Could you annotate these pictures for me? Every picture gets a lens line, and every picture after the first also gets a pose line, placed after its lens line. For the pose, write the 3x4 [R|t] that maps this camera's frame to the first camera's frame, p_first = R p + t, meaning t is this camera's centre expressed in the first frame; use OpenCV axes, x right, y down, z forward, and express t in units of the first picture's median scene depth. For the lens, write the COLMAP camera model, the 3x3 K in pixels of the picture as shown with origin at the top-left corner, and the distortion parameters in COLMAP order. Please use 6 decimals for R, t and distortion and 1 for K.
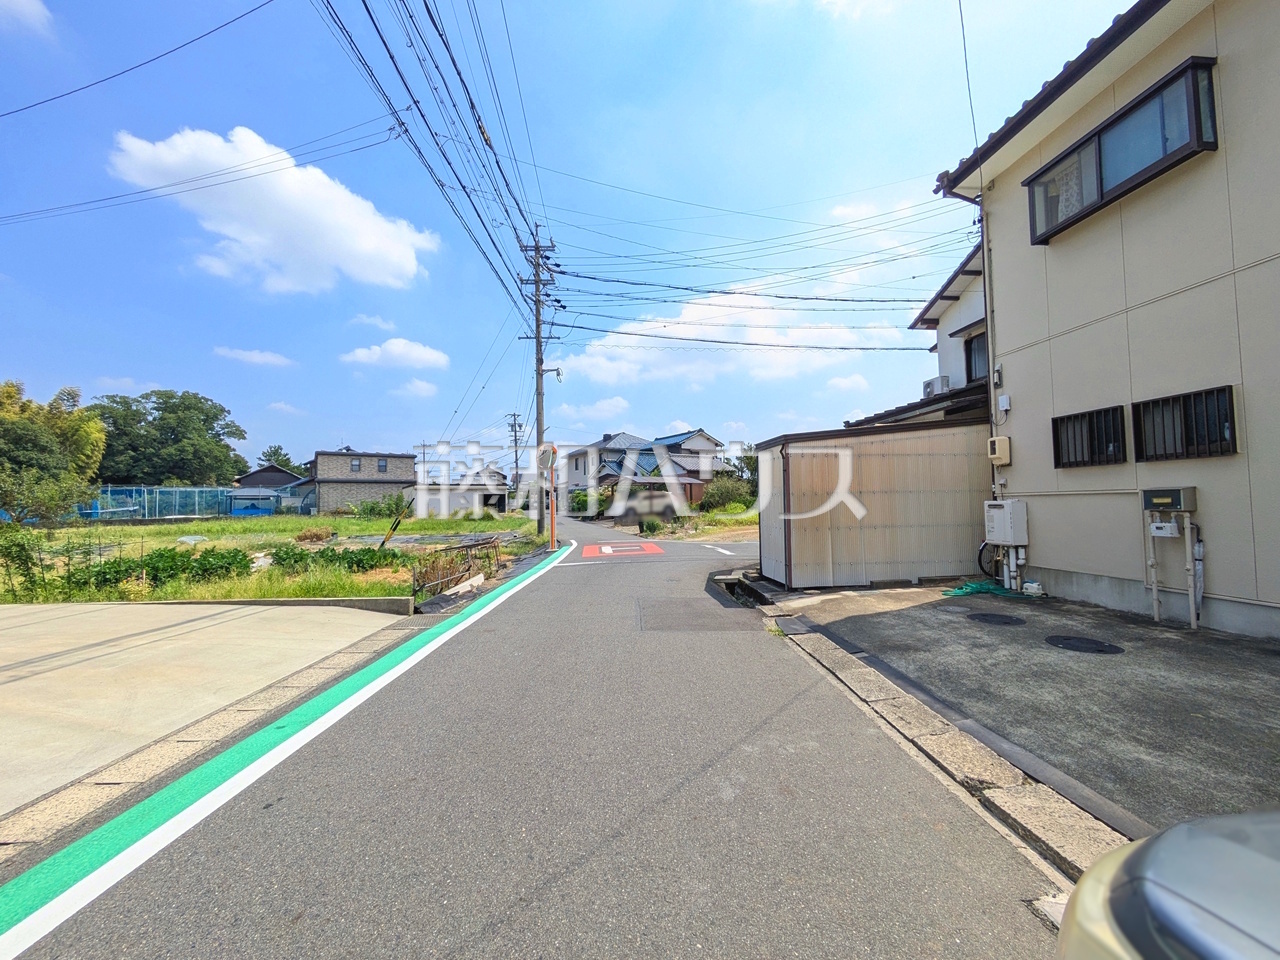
lens RADIAL K [[521.0, 0, 639.1], [0, 521.0, 483.7], [0, 0, 1]] dist [0.007867, 0.000088]
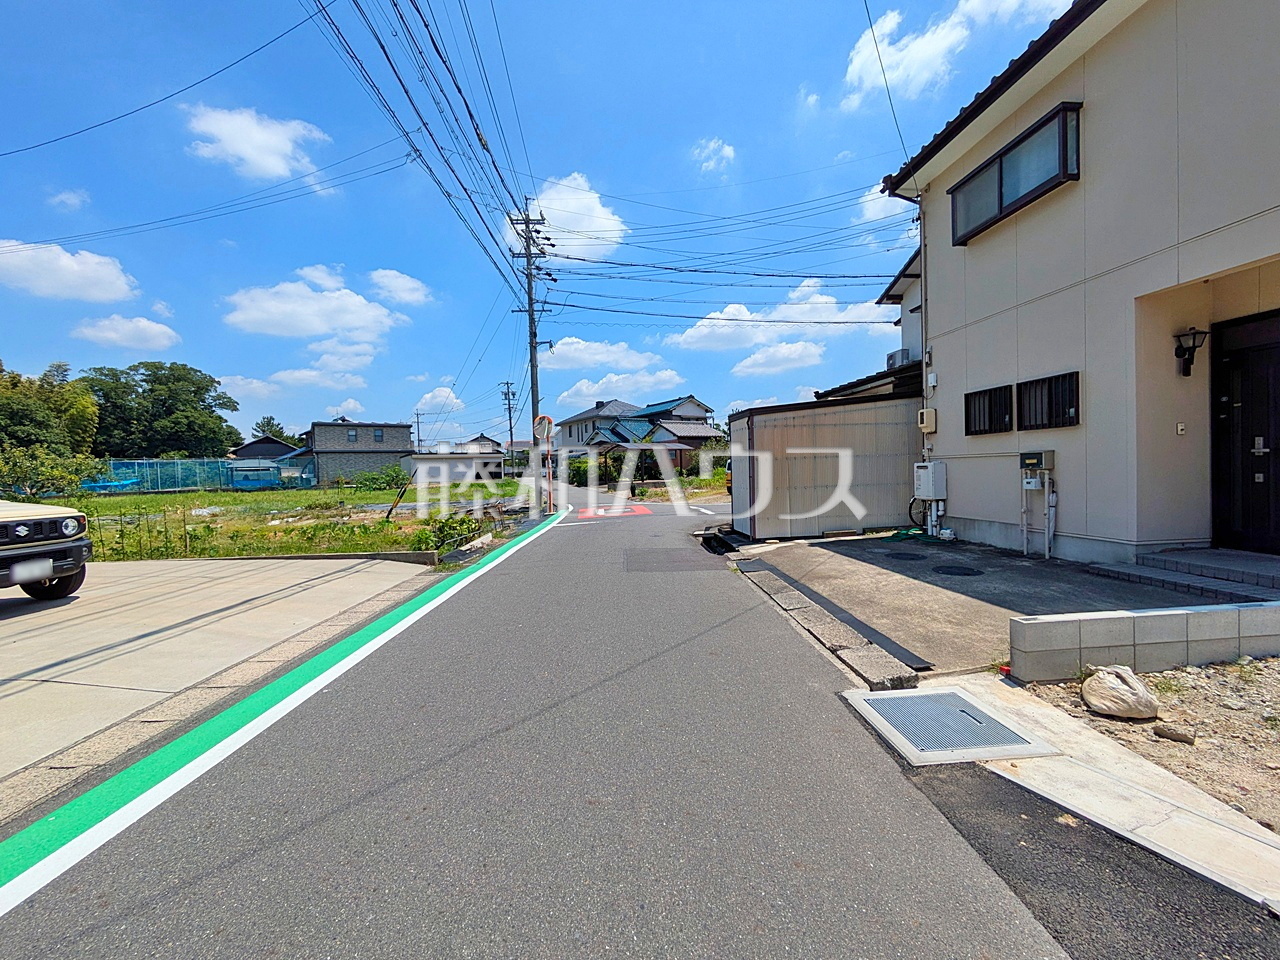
lens RADIAL K [[521.0, 0, 639.1], [0, 521.0, 483.7], [0, 0, 1]] dist [0.007867, 0.000088]
pose [[0.999835, -0.015085, 0.010081, 0.016262], [0.014387, 0.997712, 0.066063, -0.006532], [-0.011054, -0.065908, 0.997765, -0.159504]]
